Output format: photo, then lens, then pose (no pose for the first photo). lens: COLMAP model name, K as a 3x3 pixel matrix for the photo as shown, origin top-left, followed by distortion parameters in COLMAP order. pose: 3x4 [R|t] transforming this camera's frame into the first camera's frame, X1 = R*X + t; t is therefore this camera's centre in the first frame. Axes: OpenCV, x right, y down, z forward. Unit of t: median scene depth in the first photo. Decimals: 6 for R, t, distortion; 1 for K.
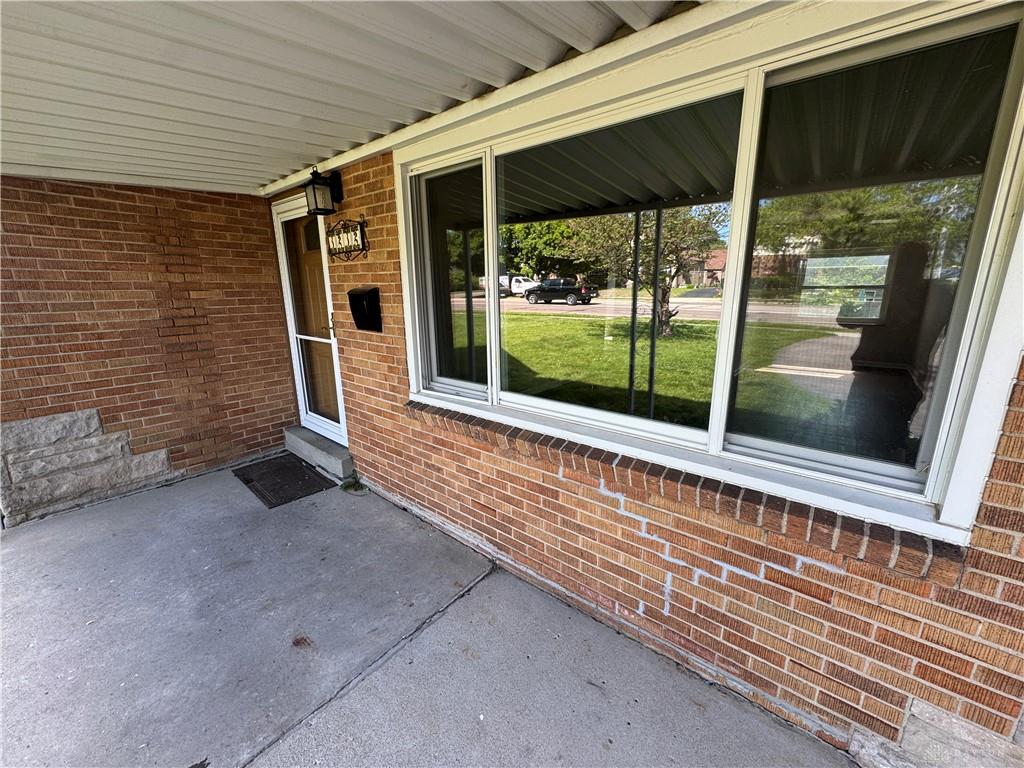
lens RADIAL K [[408.2, 0, 512.0], [0, 408.2, 384.0], [0, 0, 1]] dist [-0.005764, 0.000302]
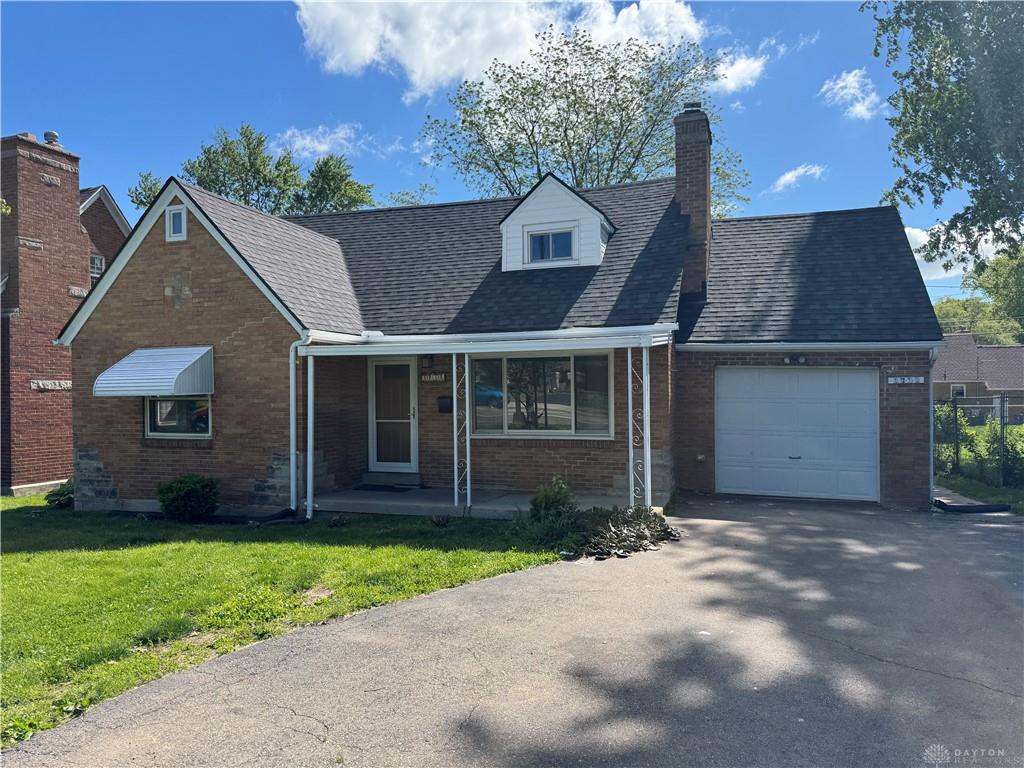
lens RADIAL K [[716.7, 0, 512.0], [0, 716.7, 384.0], [0, 0, 1]] dist [0.074613, -0.143979]
pose [[0.934676, 0.000451, 0.355501, -1.885586], [0.086642, 0.969557, -0.229026, 0.907773], [-0.344781, 0.244866, 0.906182, -3.888929]]
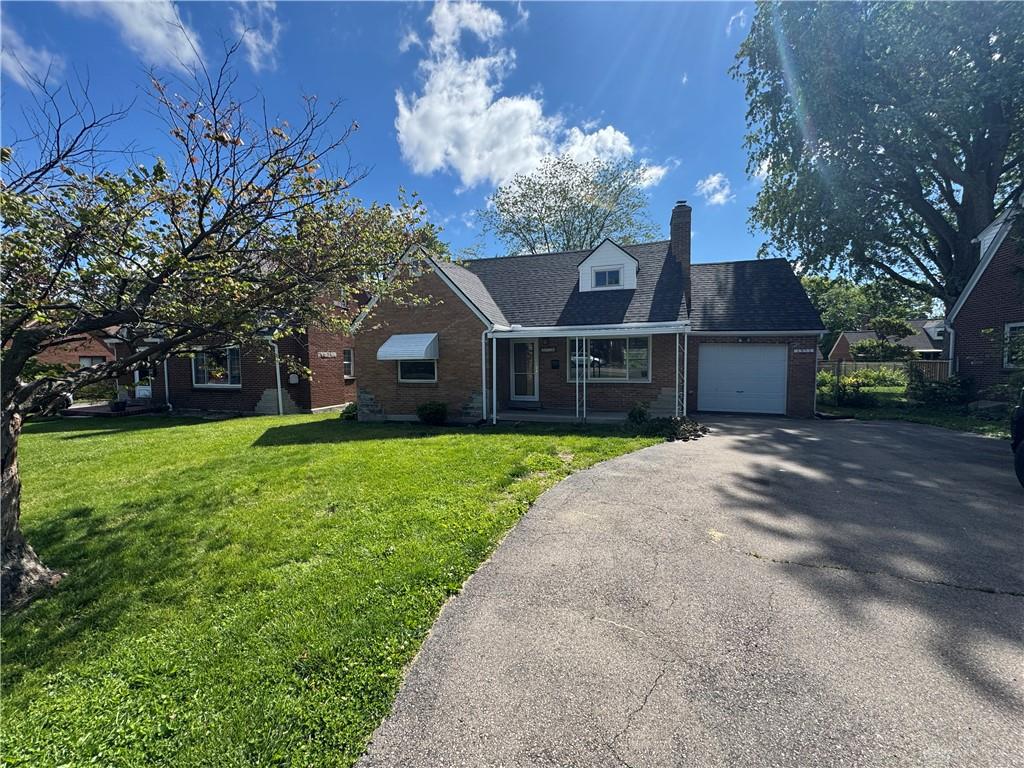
lens RADIAL K [[408.2, 0, 512.0], [0, 408.2, 384.0], [0, 0, 1]] dist [-0.005764, 0.000302]
pose [[0.929724, -0.027140, 0.367256, -3.127243], [0.091104, 0.983232, -0.157973, 0.899420], [-0.356810, 0.180330, 0.916607, -3.771628]]
